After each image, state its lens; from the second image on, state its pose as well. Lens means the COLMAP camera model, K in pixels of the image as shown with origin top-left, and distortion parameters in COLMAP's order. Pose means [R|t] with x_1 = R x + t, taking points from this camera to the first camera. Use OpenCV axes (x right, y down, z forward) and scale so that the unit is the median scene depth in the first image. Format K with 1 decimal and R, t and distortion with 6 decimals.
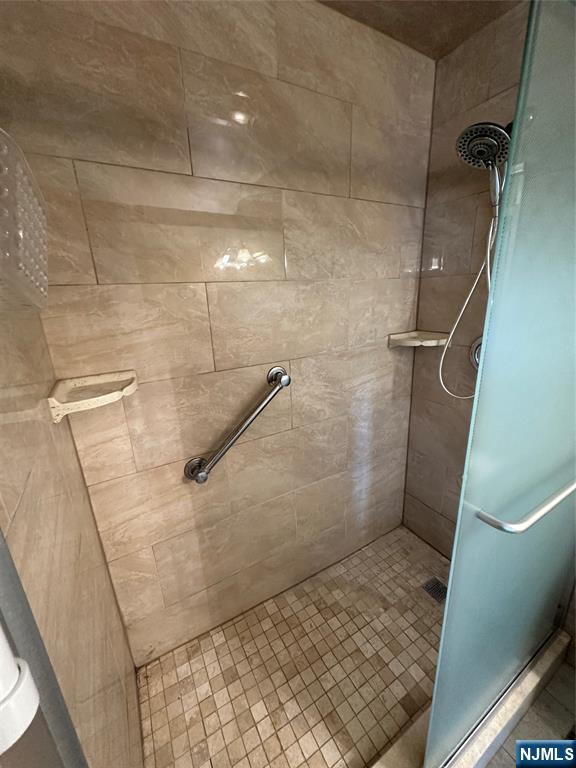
lens RADIAL K [[307.9, 0, 287.8], [0, 307.9, 382.9], [0, 0, 1]] dist [-0.002380, 0.000178]
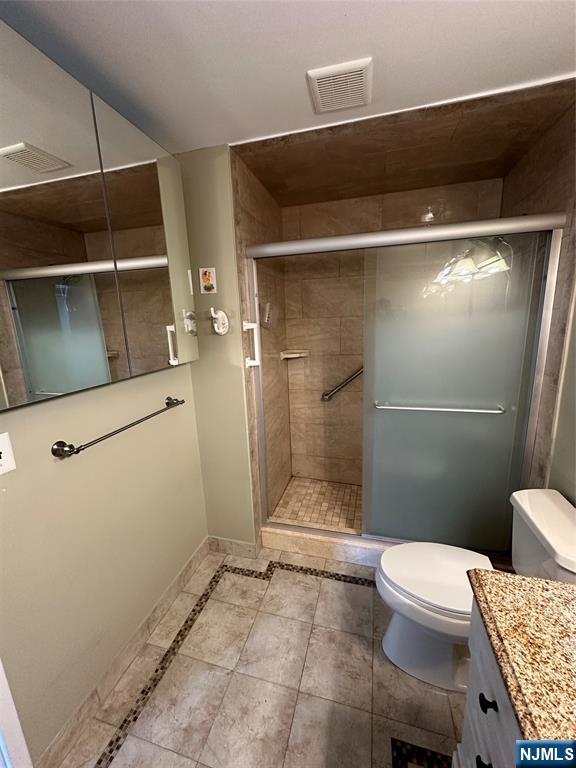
lens RADIAL K [[307.9, 0, 287.7], [0, 307.9, 383.4], [0, 0, 1]] dist [-0.002380, 0.000178]
pose [[0.700787, 0.163792, -0.694312, 1.094710], [-0.193113, 0.980501, 0.036392, 0.160312], [0.686735, 0.108578, 0.718753, -0.876585]]
